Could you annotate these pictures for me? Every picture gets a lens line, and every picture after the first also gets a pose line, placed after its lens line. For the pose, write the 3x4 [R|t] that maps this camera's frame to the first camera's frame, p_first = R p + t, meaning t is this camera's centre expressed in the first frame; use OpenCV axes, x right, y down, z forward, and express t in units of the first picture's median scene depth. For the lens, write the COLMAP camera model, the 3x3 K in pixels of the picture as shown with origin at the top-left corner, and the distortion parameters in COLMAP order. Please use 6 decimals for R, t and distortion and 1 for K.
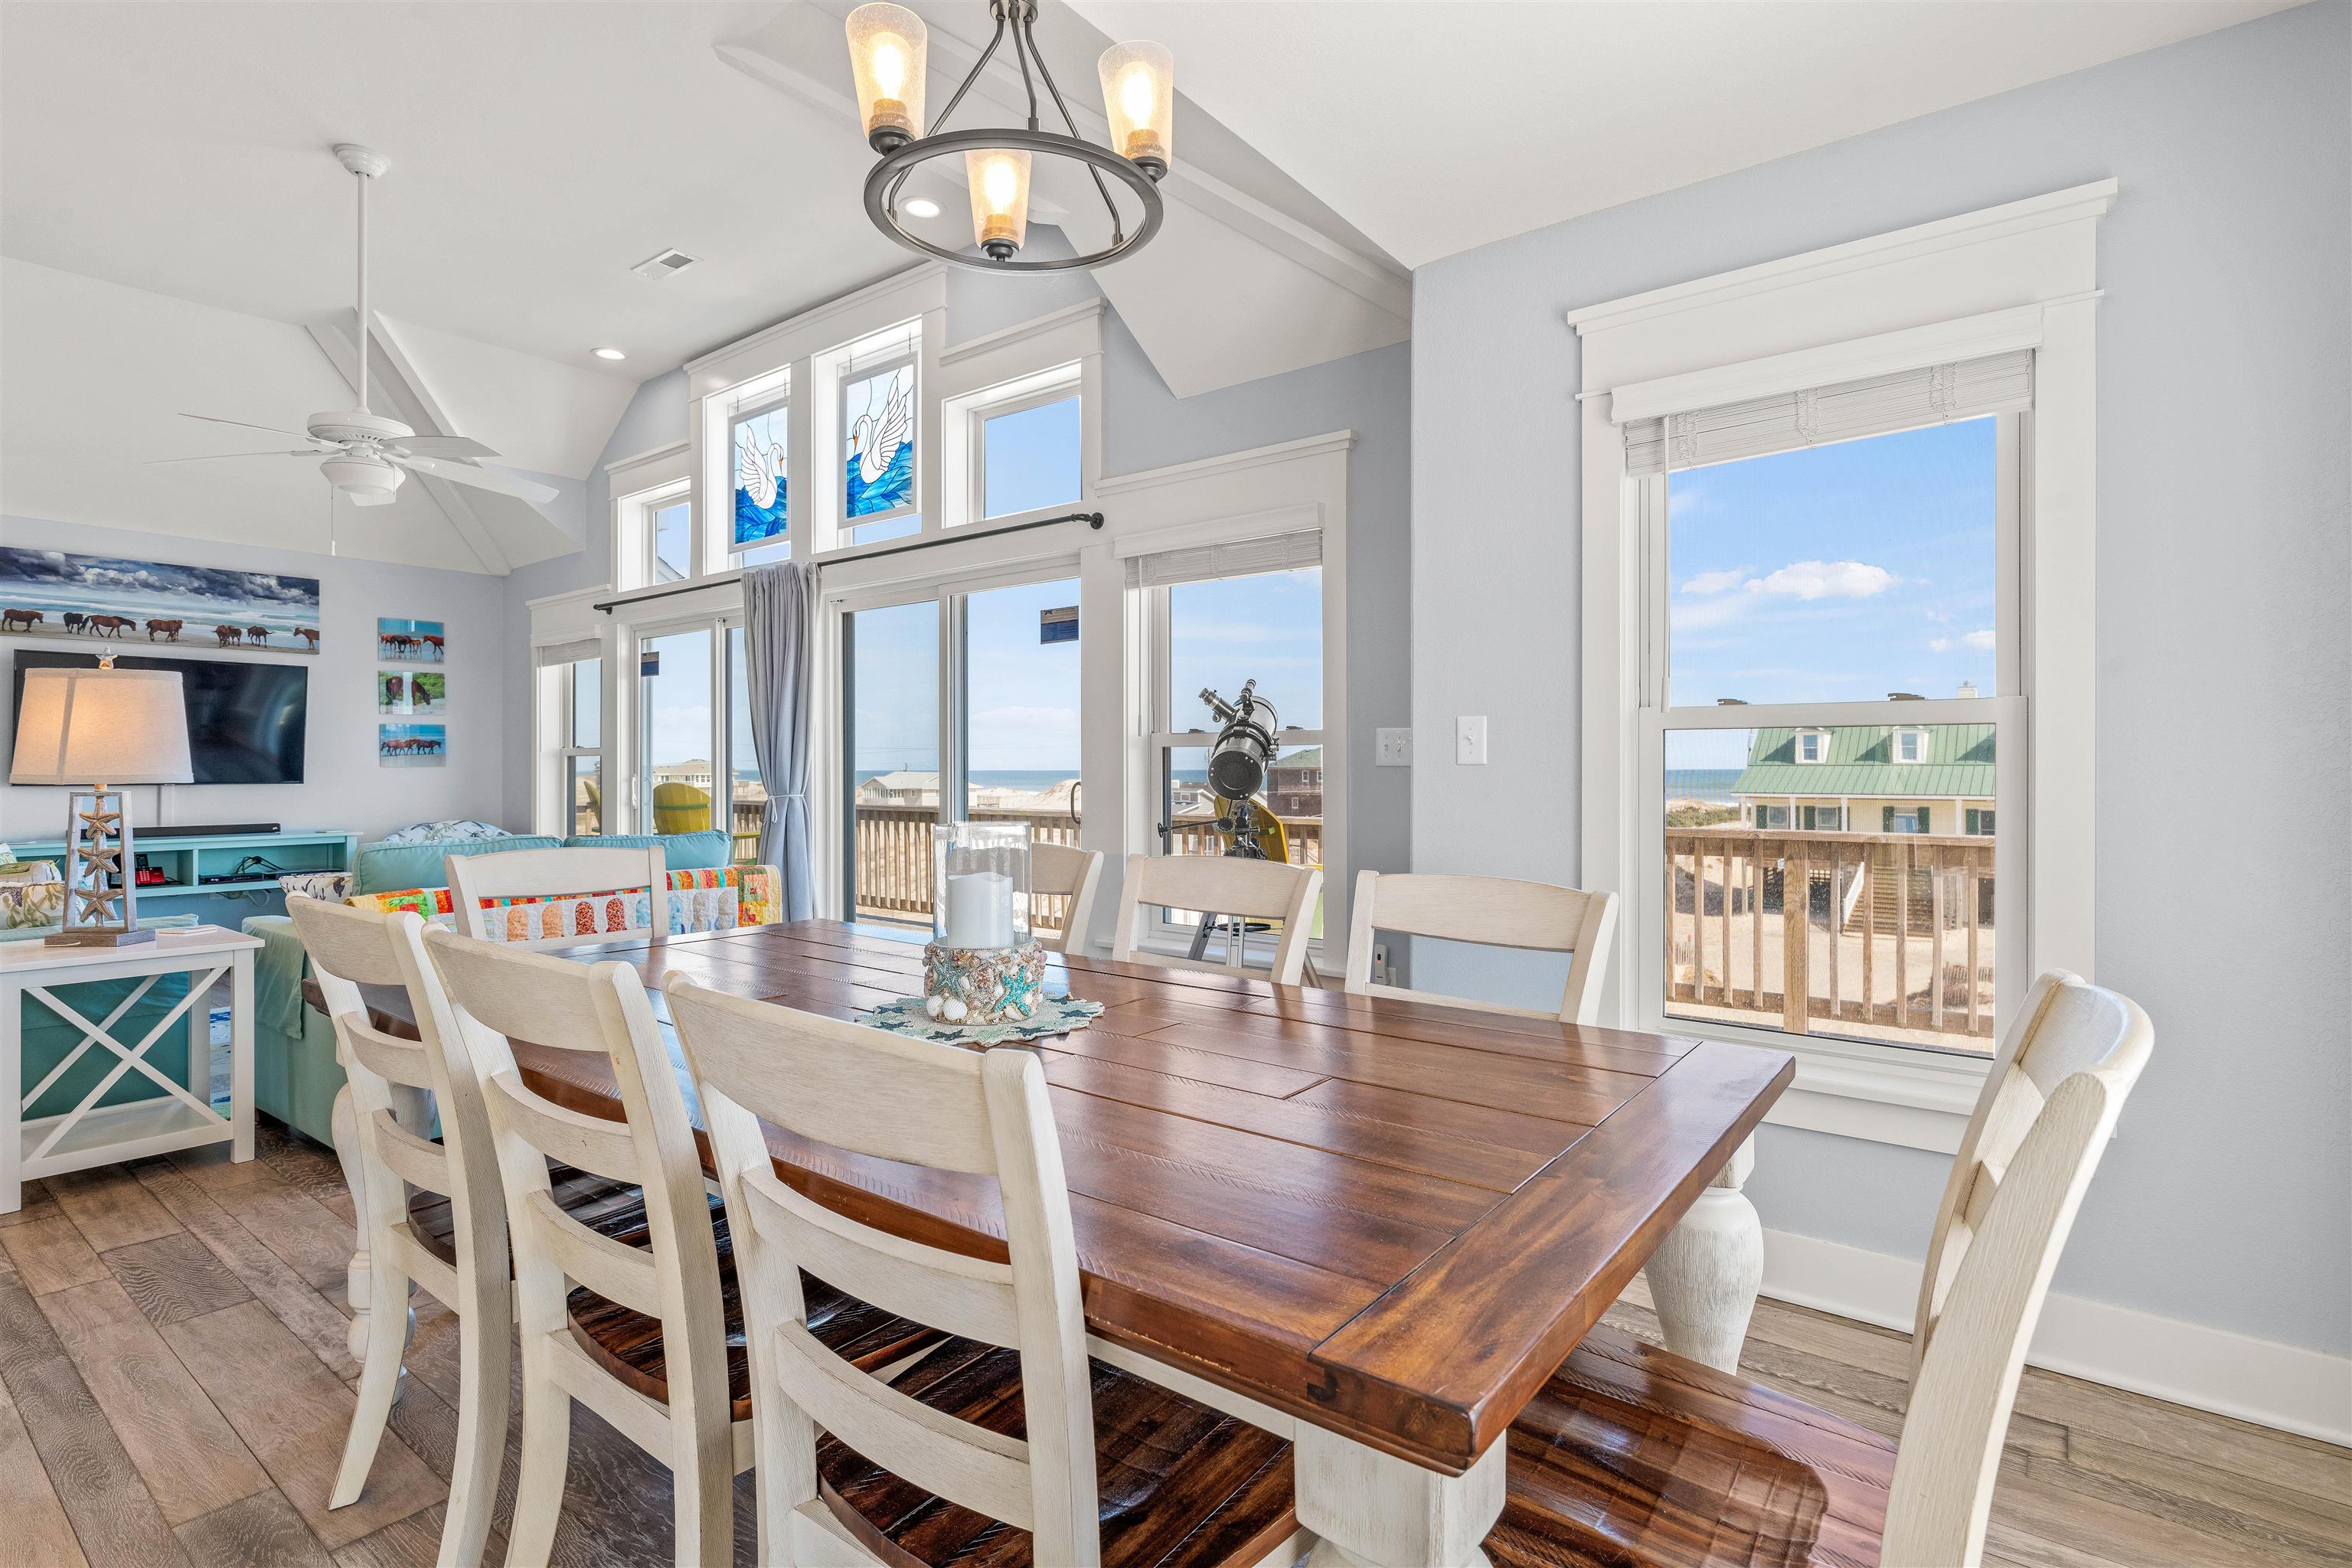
lens RADIAL K [[1151.2, 0, 1198.4], [0, 1151.2, 769.7], [0, 0, 1]] dist [-0.001776, 0.000658]
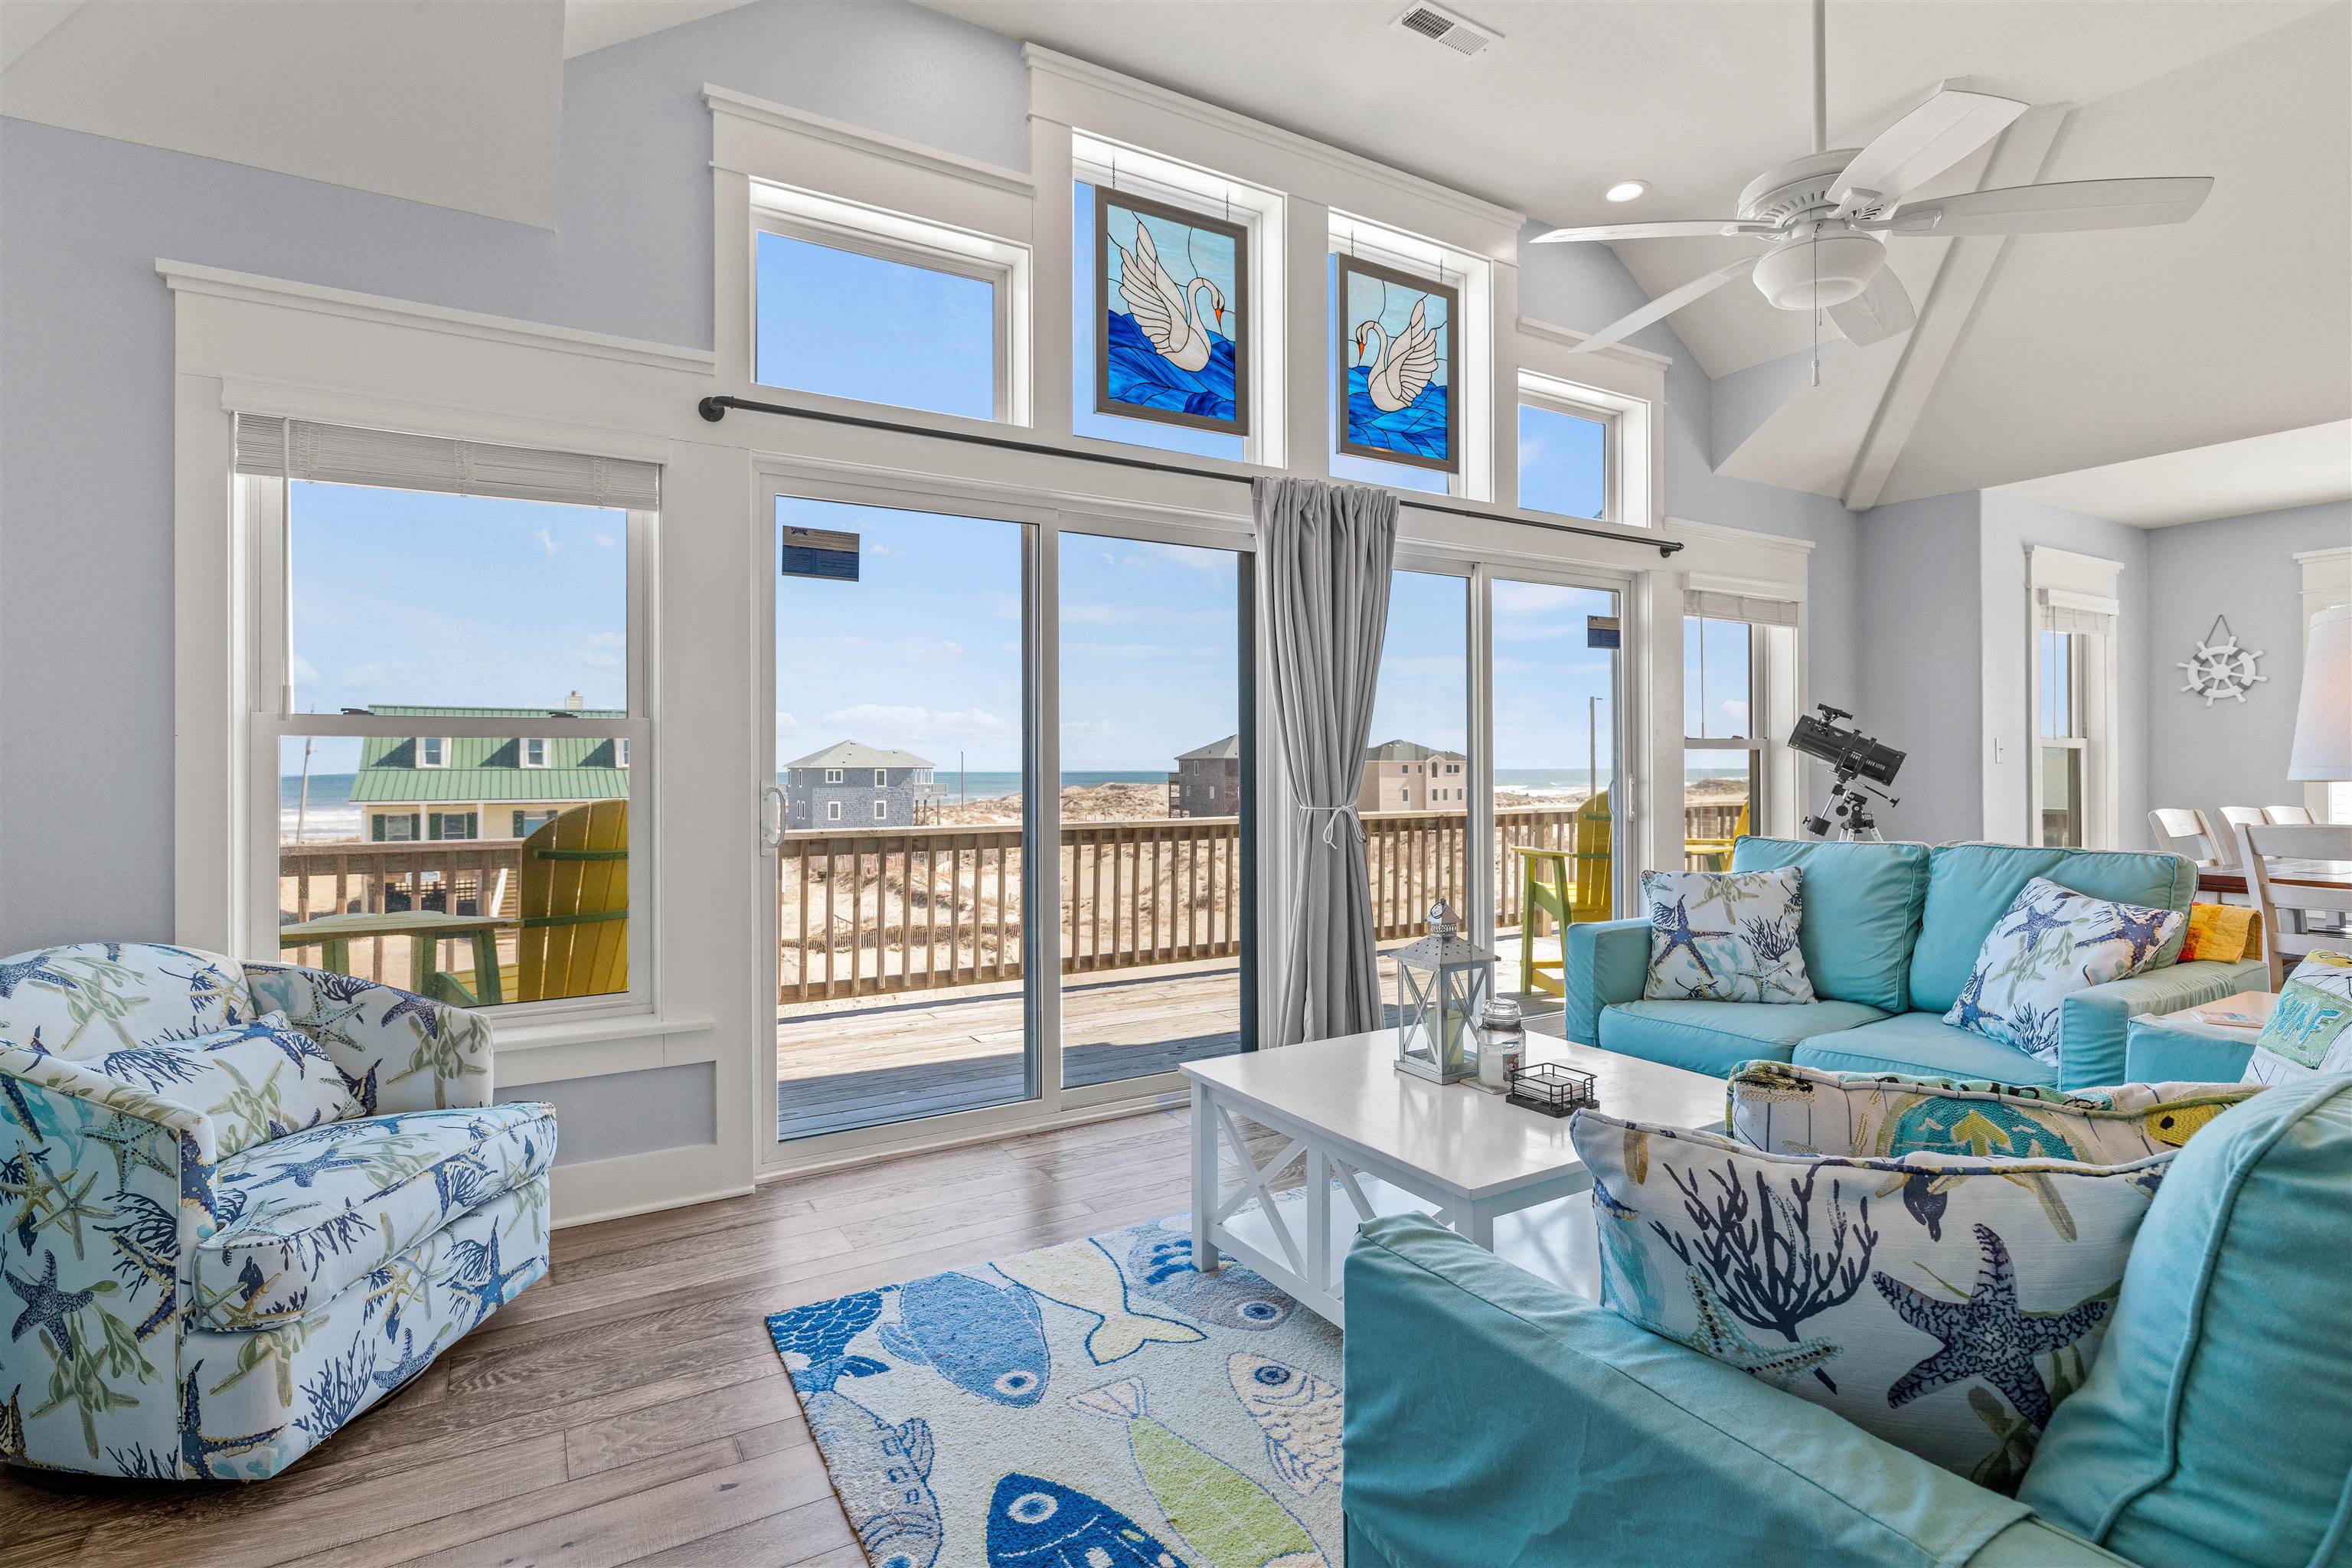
lens RADIAL K [[1151.2, 0, 1198.4], [0, 1151.2, 769.7], [0, 0, 1]] dist [-0.001776, 0.000658]
pose [[0.353030, -0.001137, 0.935611, -0.897458], [0.005699, 0.999983, -0.000935, 0.000250], [-0.935595, 0.005662, 0.353030, 0.697863]]
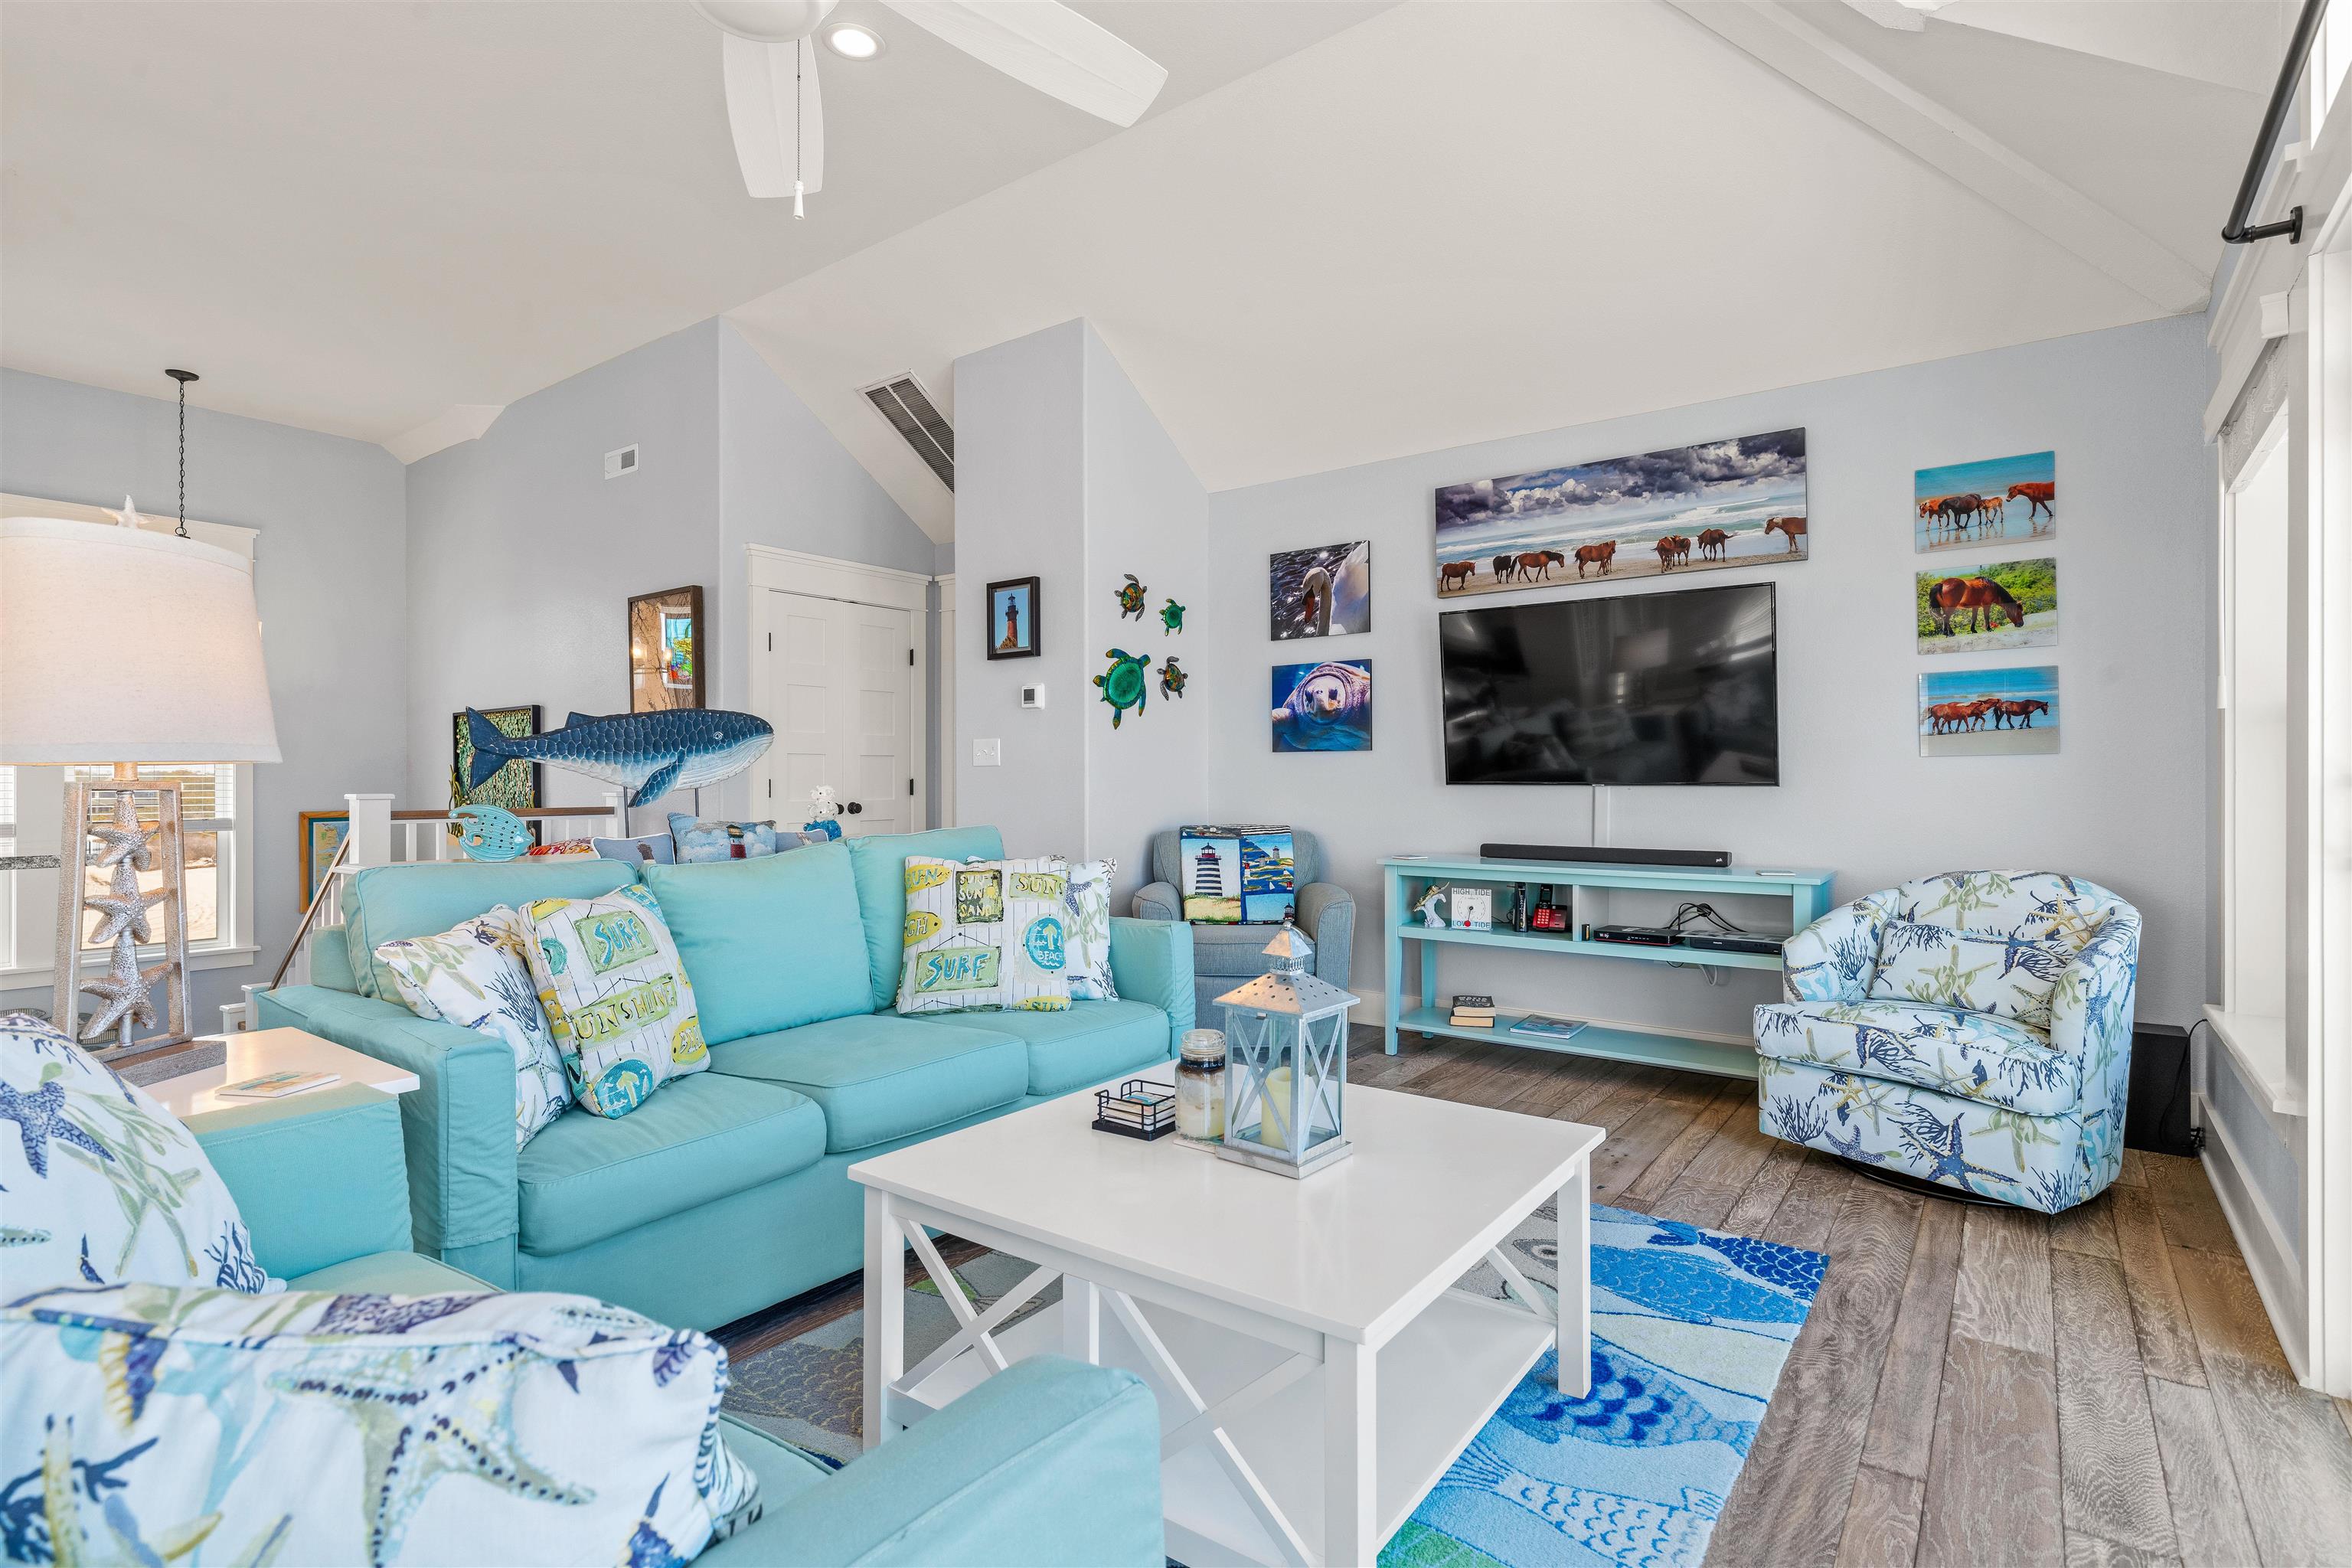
lens RADIAL K [[1129.1, 0, 1185.1], [0, 1129.1, 772.0], [0, 0, 1]] dist [-0.000899, 0.000101]
pose [[0.020294, -0.003923, -0.999786, -0.228289], [-0.000692, 0.999992, -0.003938, 0.007741], [0.999794, 0.000772, 0.020291, 0.726997]]
